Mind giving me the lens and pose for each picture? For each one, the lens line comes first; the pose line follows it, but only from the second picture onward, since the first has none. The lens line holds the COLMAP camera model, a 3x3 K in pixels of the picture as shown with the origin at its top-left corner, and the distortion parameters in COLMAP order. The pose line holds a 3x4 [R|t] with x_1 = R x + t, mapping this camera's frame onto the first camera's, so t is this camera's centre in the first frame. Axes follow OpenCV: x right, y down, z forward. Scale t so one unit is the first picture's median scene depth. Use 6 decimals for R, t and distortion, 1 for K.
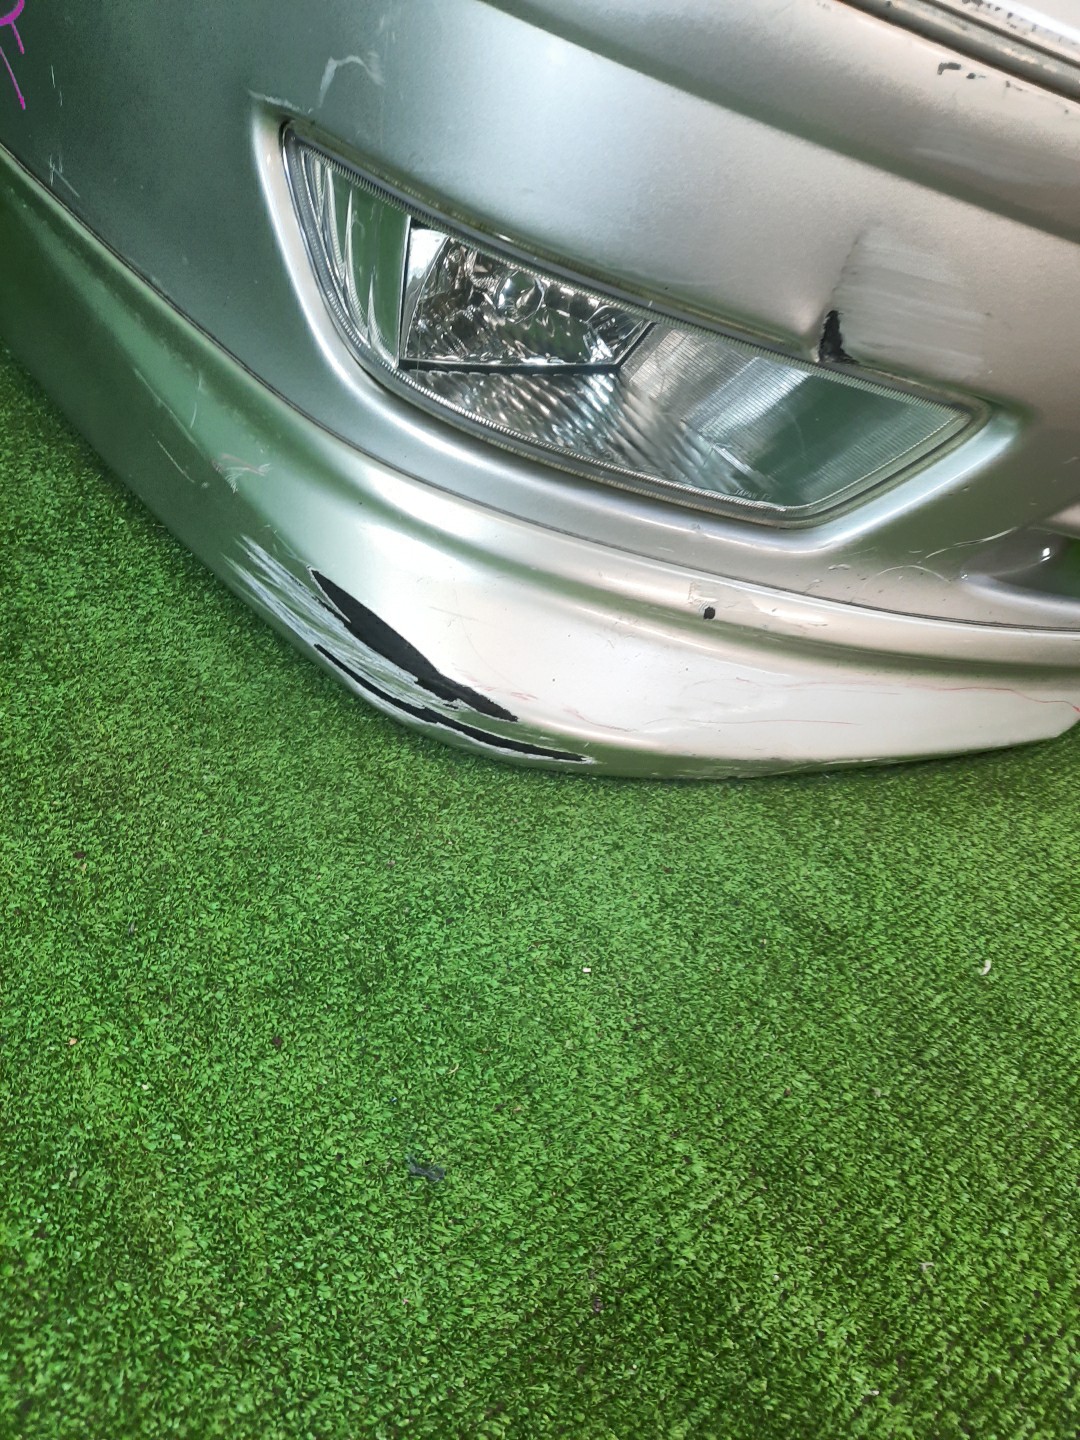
lens RADIAL K [[1033.8, 0, 545.8], [0, 1033.8, 719.1], [0, 0, 1]] dist [0.006300, -0.009097]
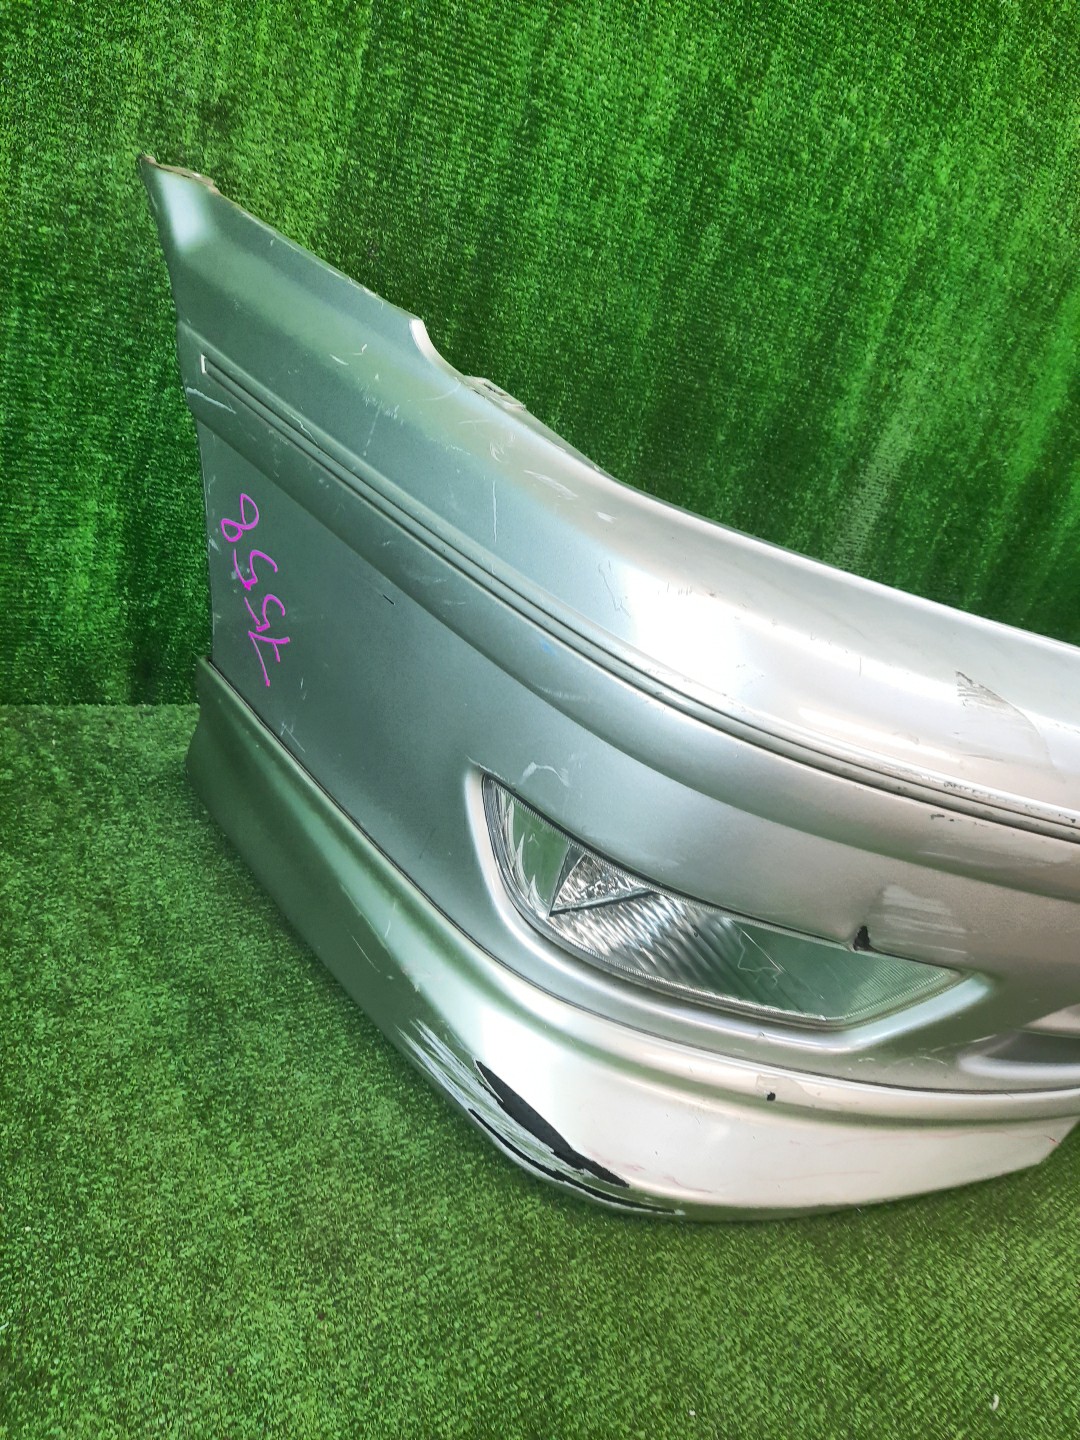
lens RADIAL K [[1033.8, 0, 532.0], [0, 1033.8, 718.6], [0, 0, 1]] dist [0.006300, -0.009097]
pose [[0.999571, 0.028743, 0.005632, -0.173062], [-0.026984, 0.978497, -0.204490, -0.304414], [-0.011389, 0.204250, 0.978852, -0.405424]]
